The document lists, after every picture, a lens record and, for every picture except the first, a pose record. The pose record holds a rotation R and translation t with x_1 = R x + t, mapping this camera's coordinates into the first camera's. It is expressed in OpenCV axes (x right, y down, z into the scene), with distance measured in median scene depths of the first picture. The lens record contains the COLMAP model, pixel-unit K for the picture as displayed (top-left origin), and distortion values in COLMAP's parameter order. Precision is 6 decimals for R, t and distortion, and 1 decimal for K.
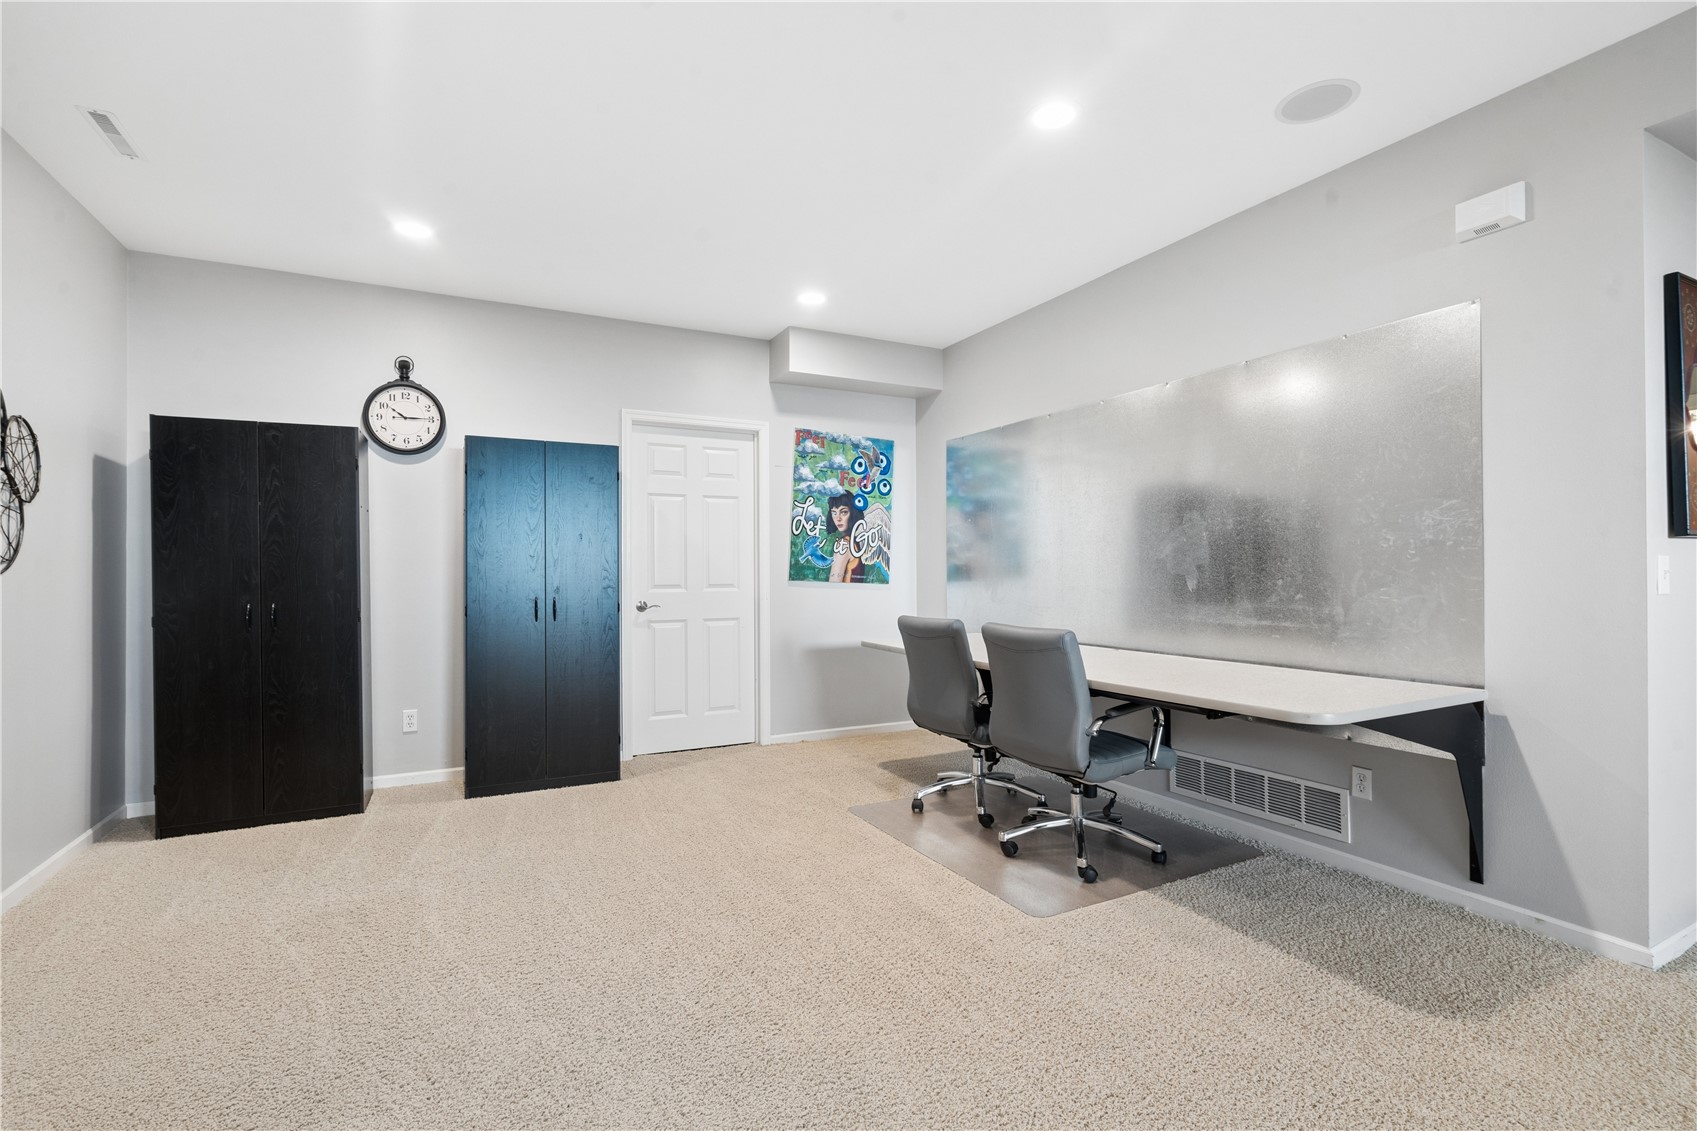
lens RADIAL K [[778.2, 0, 840.6], [0, 778.2, 559.8], [0, 0, 1]] dist [0.000553, 0.000686]
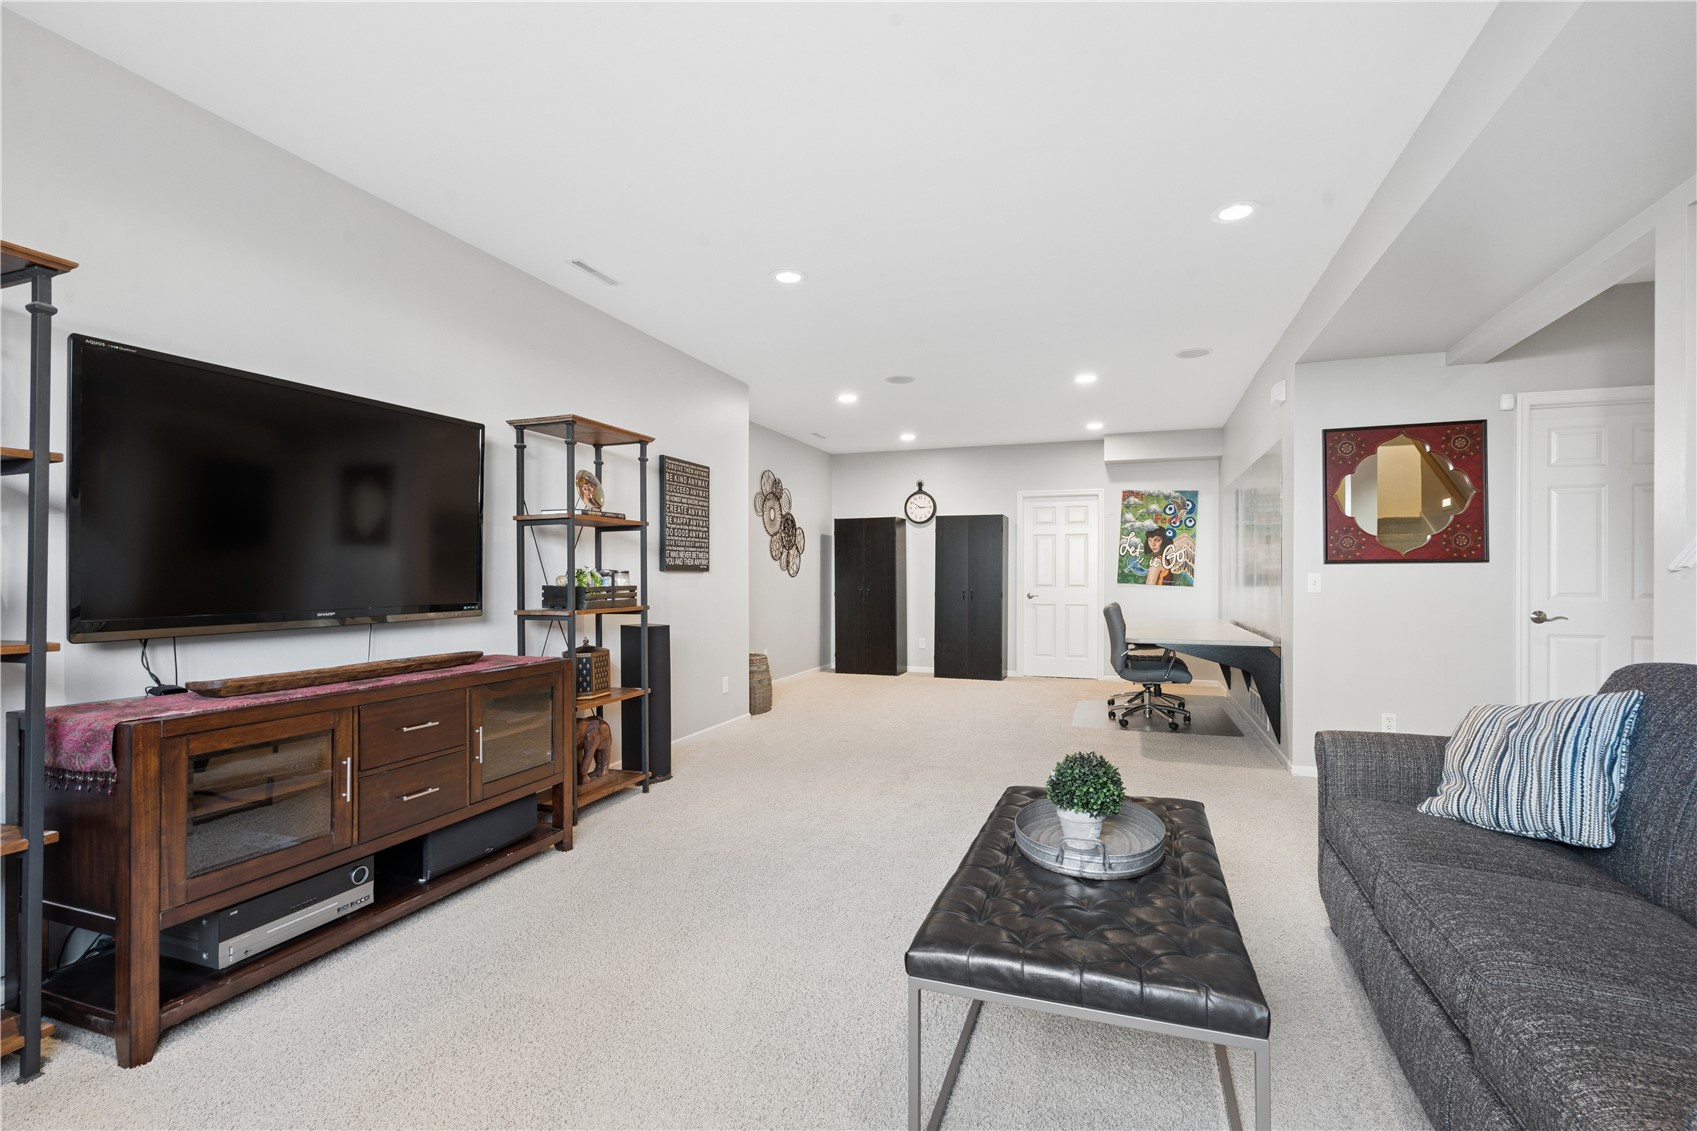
lens RADIAL K [[778.2, 0, 851.3], [0, 778.2, 571.8], [0, 0, 1]] dist [0.000553, 0.000686]
pose [[0.686746, -0.000919, -0.726897, 0.727674], [0.003587, 0.999991, 0.002125, -0.003461], [0.726889, -0.004067, 0.686743, -0.530867]]
